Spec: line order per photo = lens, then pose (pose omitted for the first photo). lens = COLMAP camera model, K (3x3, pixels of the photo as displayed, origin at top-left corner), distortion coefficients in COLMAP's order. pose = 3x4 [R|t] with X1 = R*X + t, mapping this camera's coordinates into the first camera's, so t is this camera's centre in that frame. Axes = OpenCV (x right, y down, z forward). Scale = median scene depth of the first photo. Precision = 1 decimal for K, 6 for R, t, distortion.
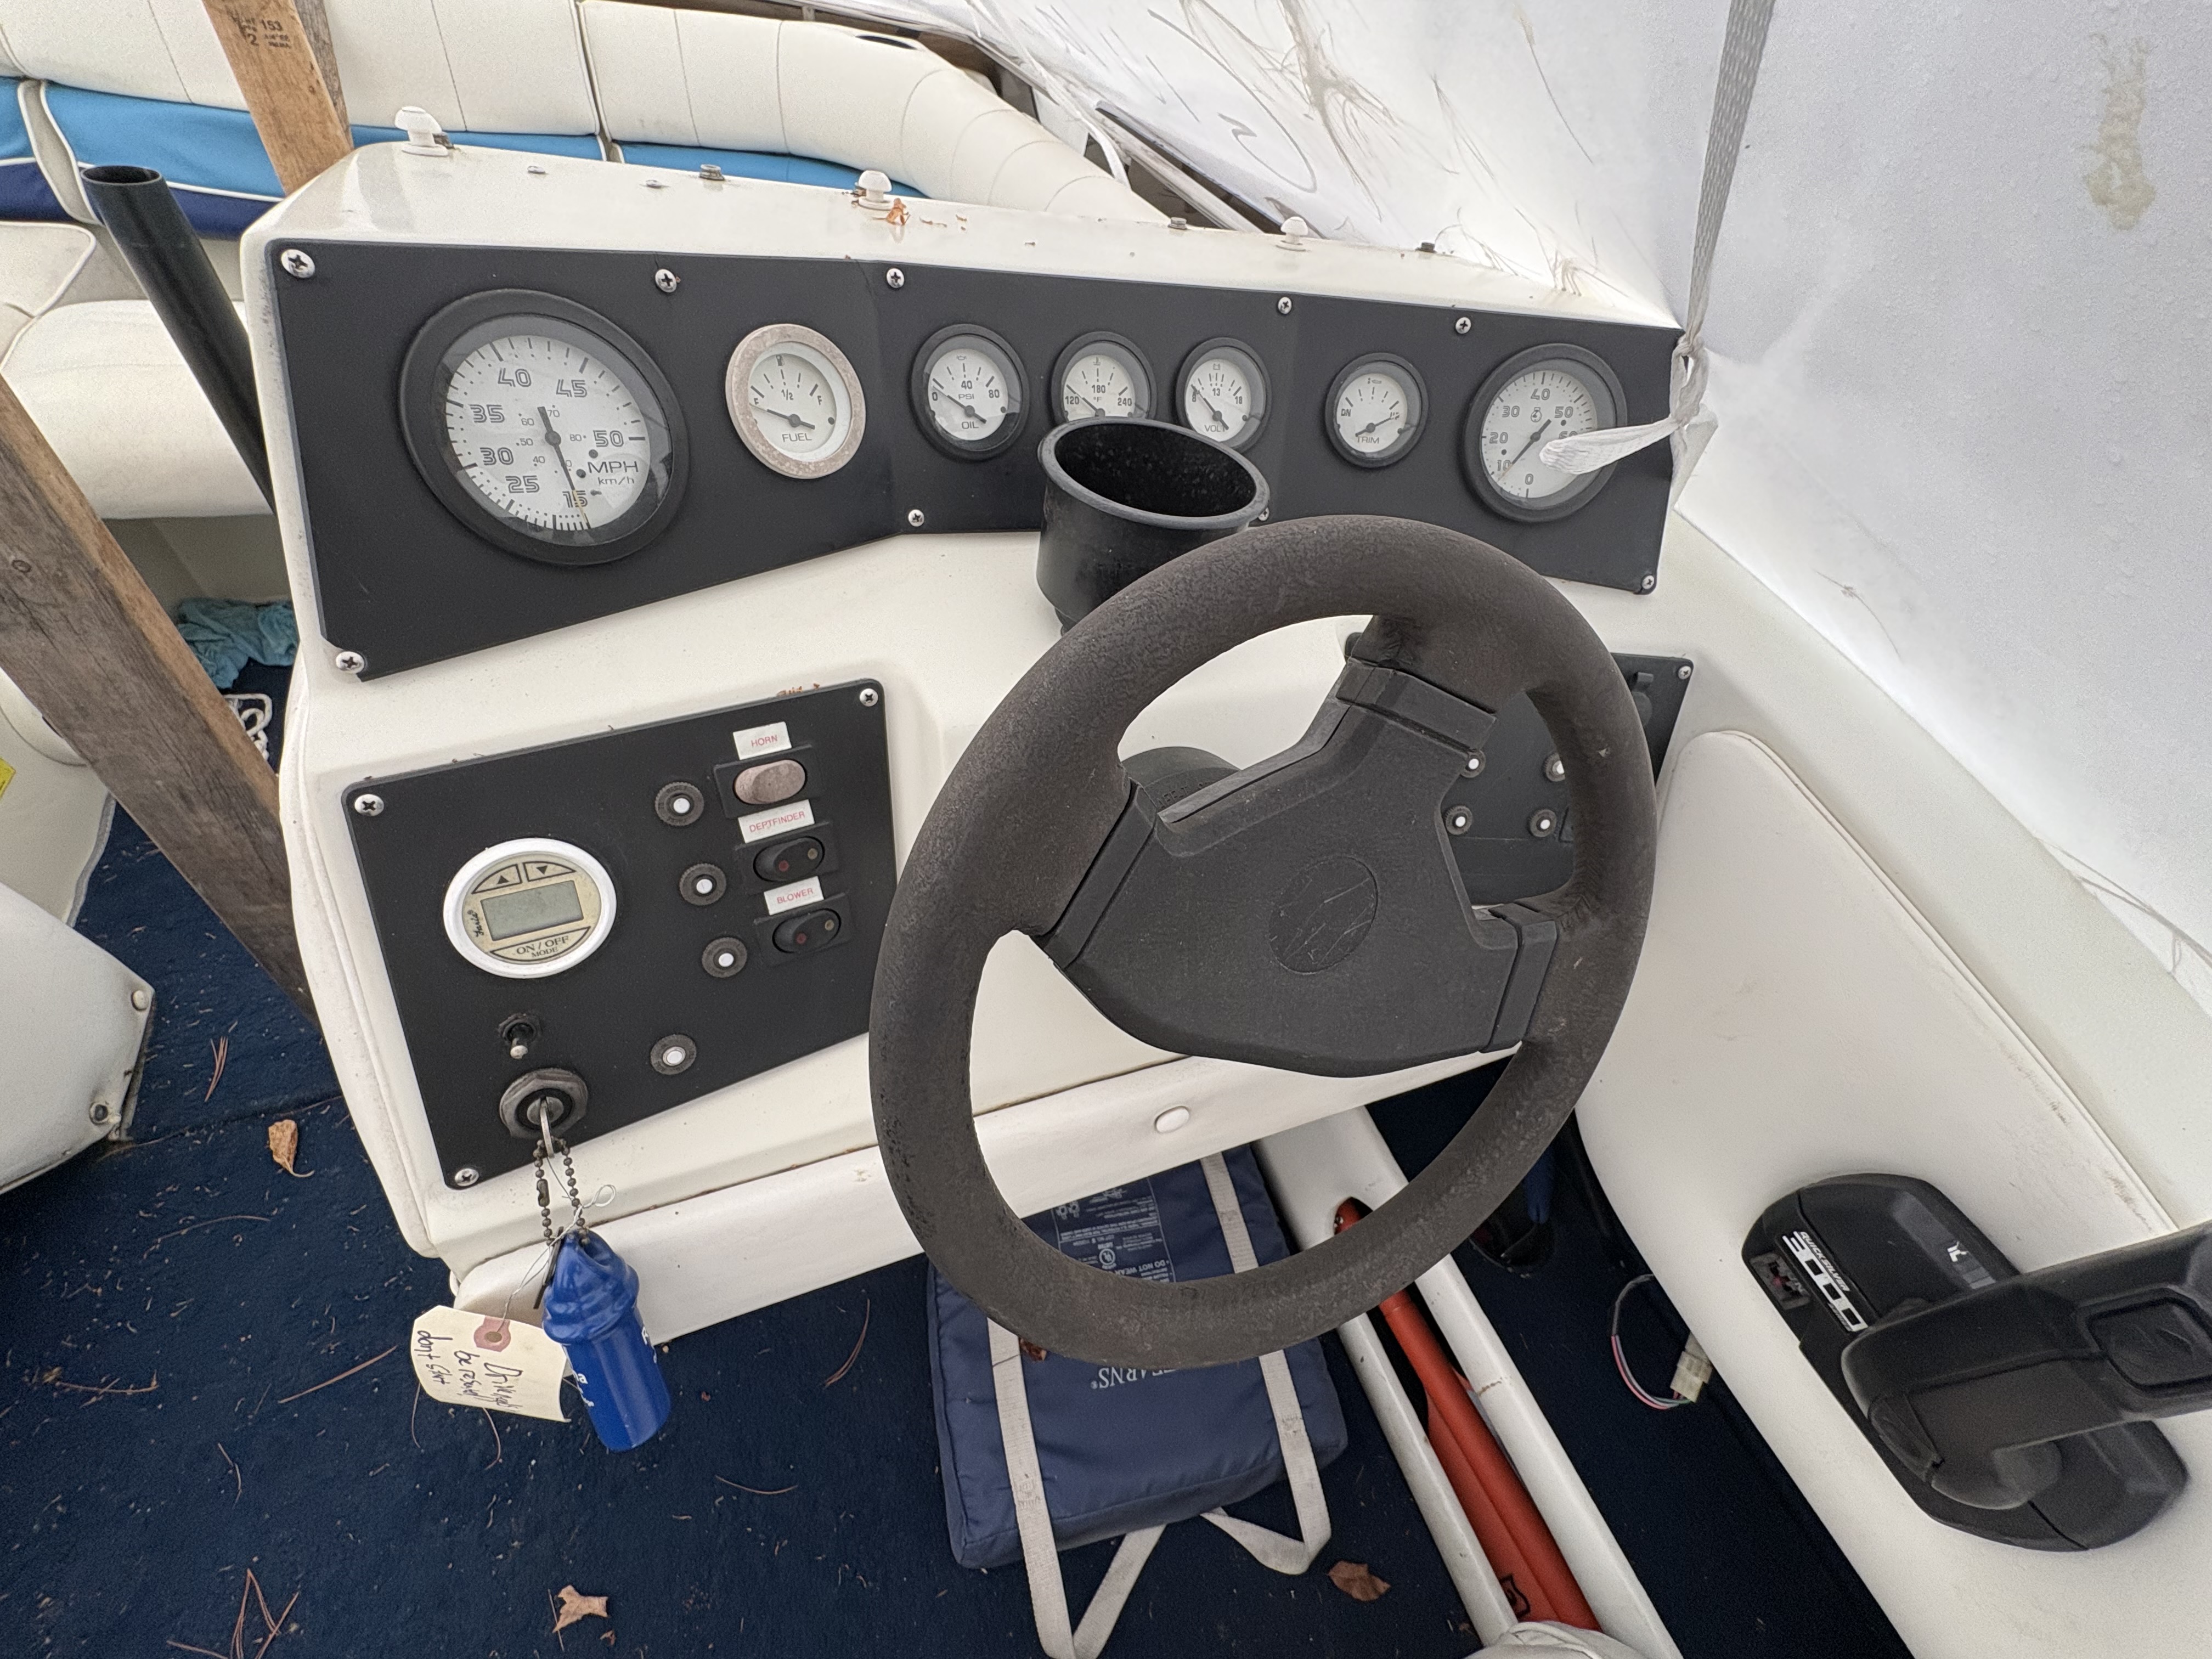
lens RADIAL K [[874.7, 0, 1093.5], [0, 874.7, 830.2], [0, 0, 1]] dist [0.000826, 0.000503]
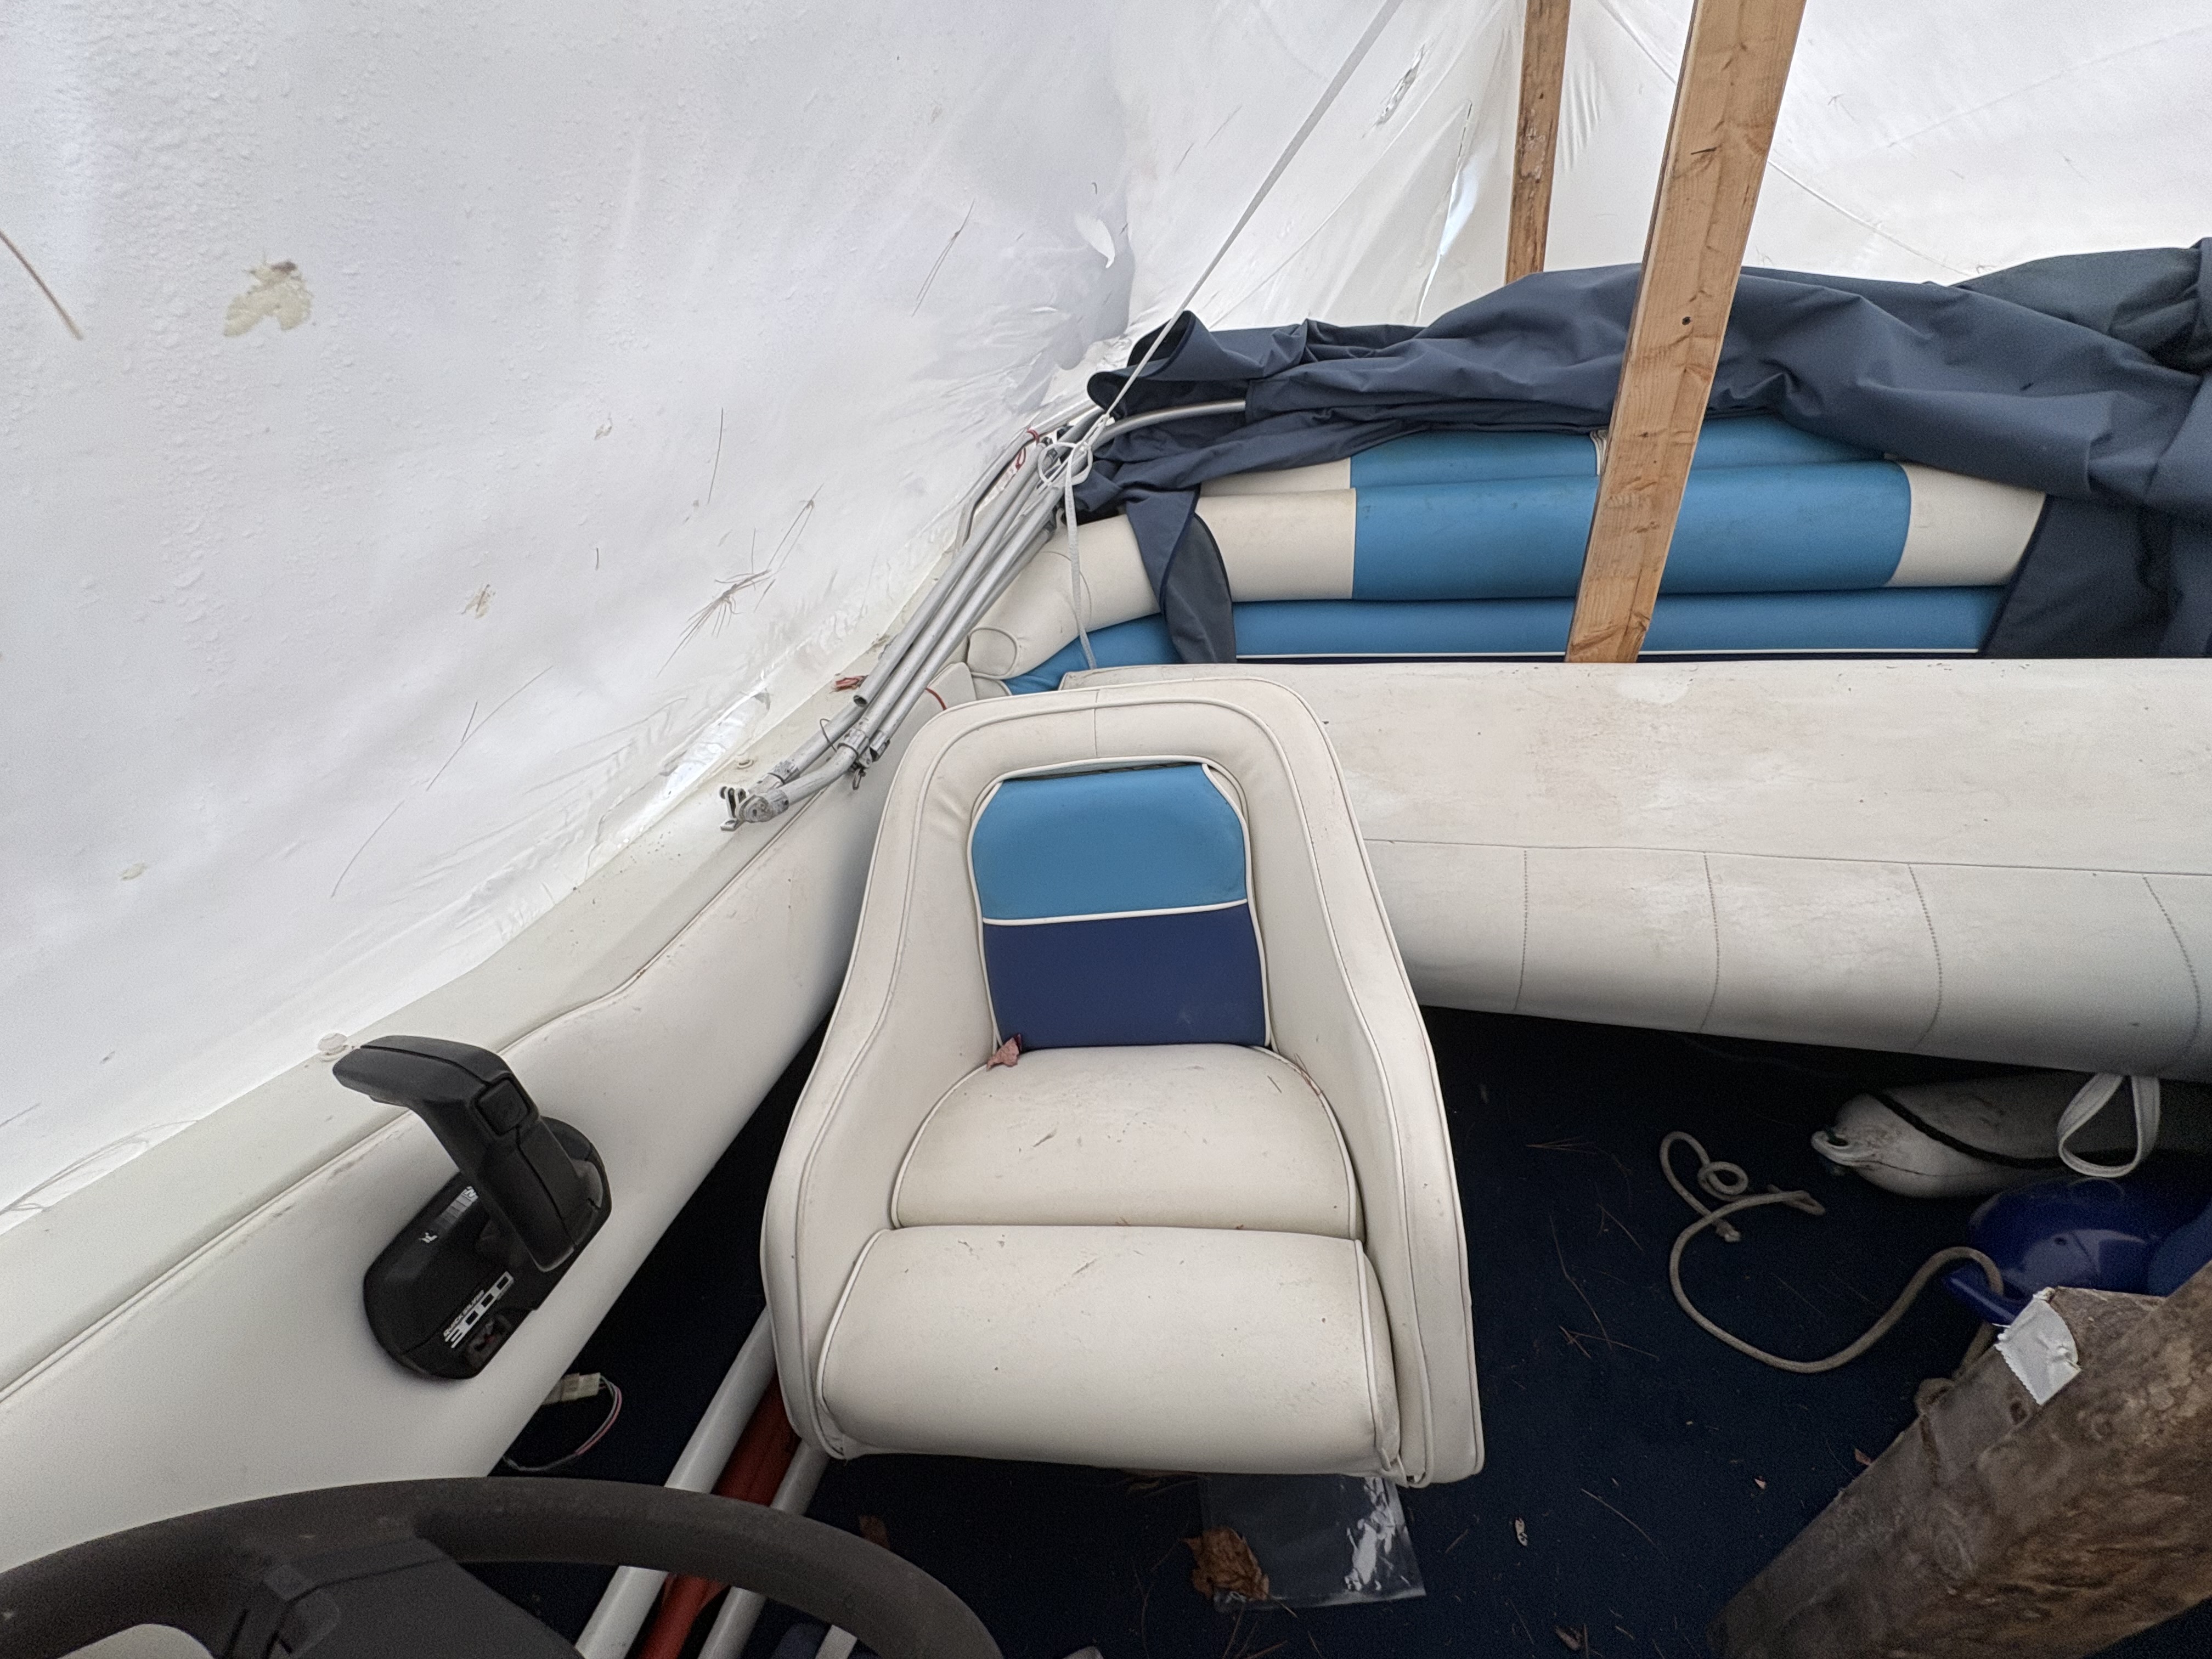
lens RADIAL K [[900.6, 0, 1107.8], [0, 900.6, 841.5], [0, 0, 1]] dist [-0.003065, 0.000388]
pose [[-0.836595, -0.348498, 0.422679, -0.226703], [0.392695, 0.156473, 0.906260, -0.401872], [-0.381967, 0.924157, 0.005949, 0.031876]]
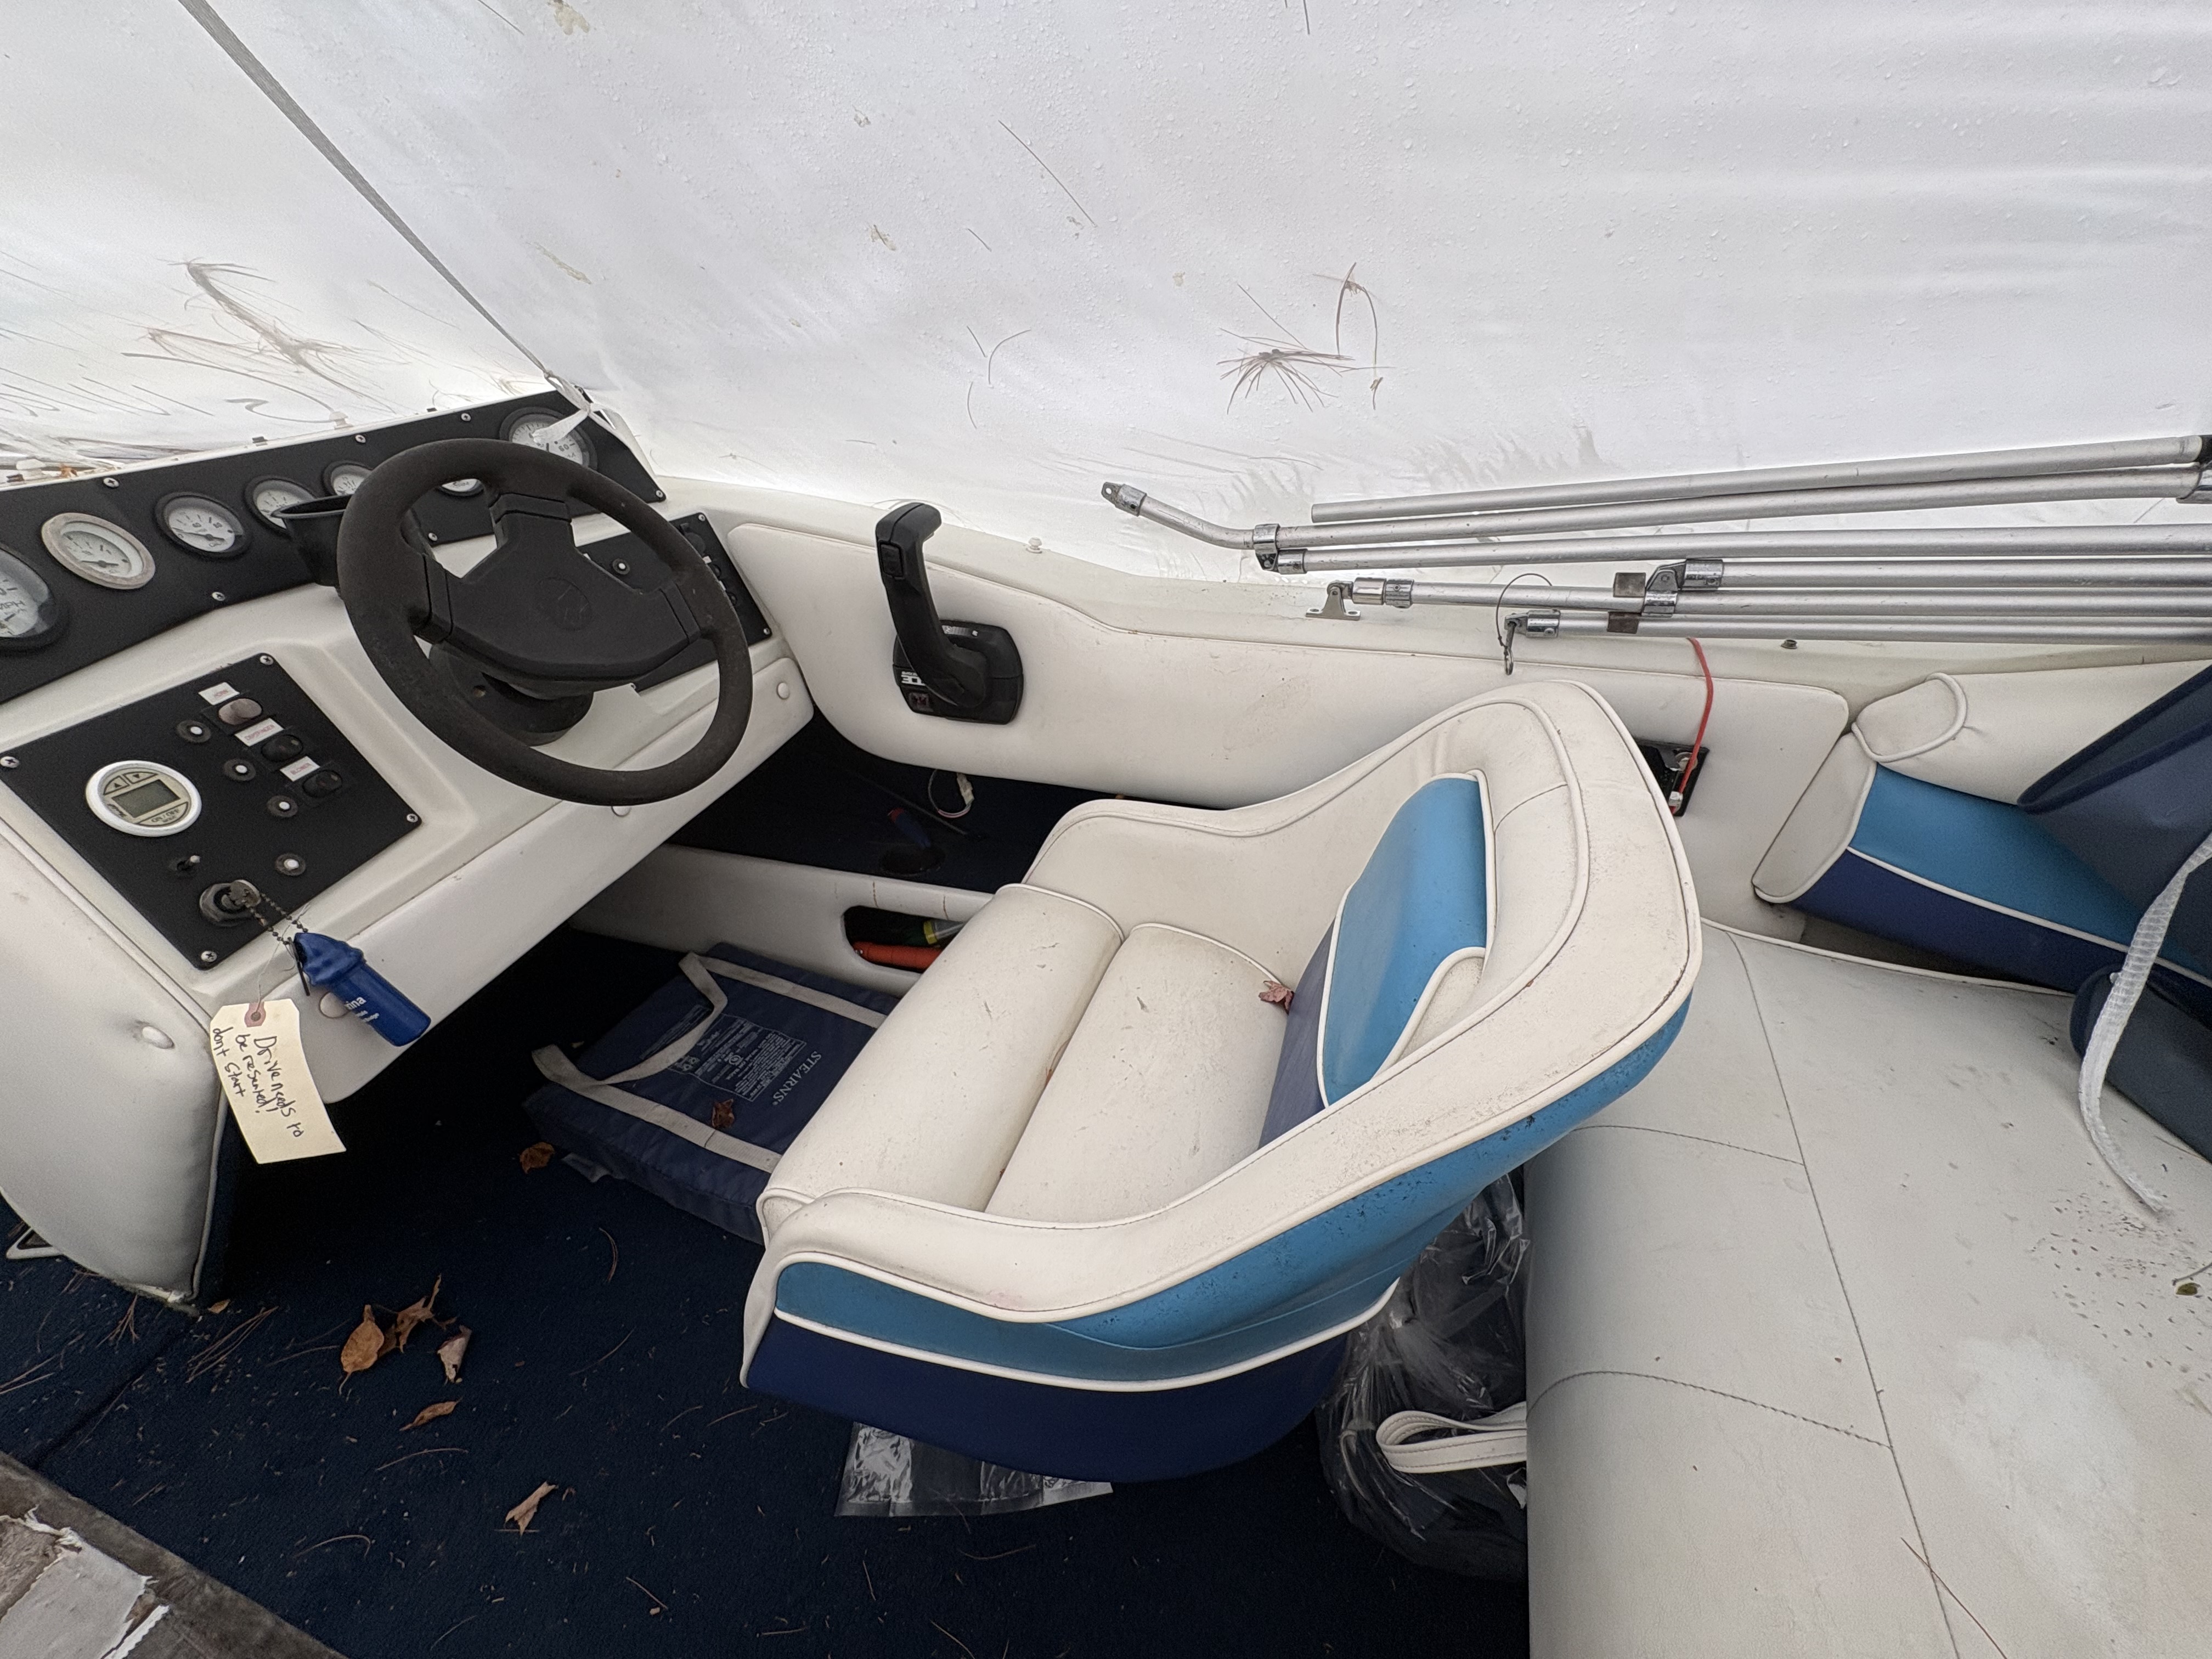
lens RADIAL K [[900.6, 0, 1107.8], [0, 900.6, 841.5], [0, 0, 1]] dist [-0.003065, 0.000388]
pose [[0.590239, -0.581394, 0.559999, -0.411144], [0.677859, 0.733673, 0.047241, 1.016451], [-0.438321, 0.351716, 0.827146, -0.969126]]
